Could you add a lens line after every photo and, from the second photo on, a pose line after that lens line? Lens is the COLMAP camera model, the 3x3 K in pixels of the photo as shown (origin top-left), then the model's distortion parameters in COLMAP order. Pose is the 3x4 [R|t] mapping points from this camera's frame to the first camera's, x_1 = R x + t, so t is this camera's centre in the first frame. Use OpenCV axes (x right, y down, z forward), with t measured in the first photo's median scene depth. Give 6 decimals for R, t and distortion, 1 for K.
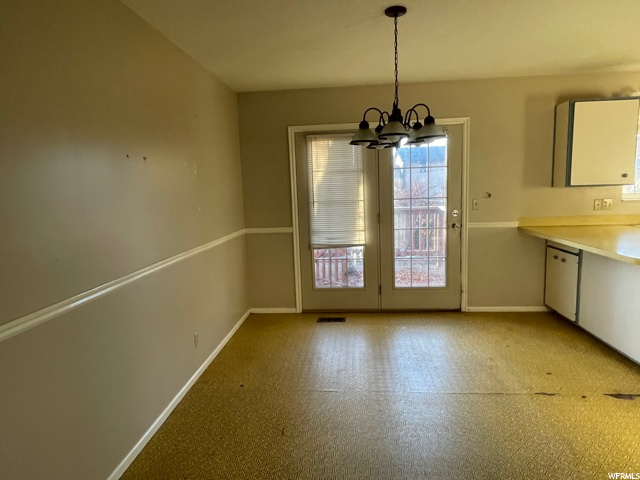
lens RADIAL K [[387.8, 0, 319.6], [0, 387.8, 241.1], [0, 0, 1]] dist [-0.017452, -0.003115]
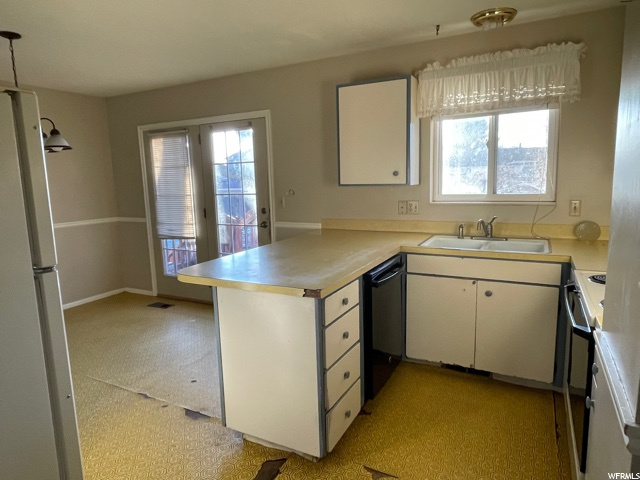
lens RADIAL K [[414.4, 0, 319.9], [0, 414.4, 237.9], [0, 0, 1]] dist [-0.007780, -0.001025]
pose [[0.925191, 0.064213, -0.374030, 0.851332], [-0.053487, 0.997807, 0.038998, -0.051958], [0.375714, -0.016075, 0.926596, 0.102119]]
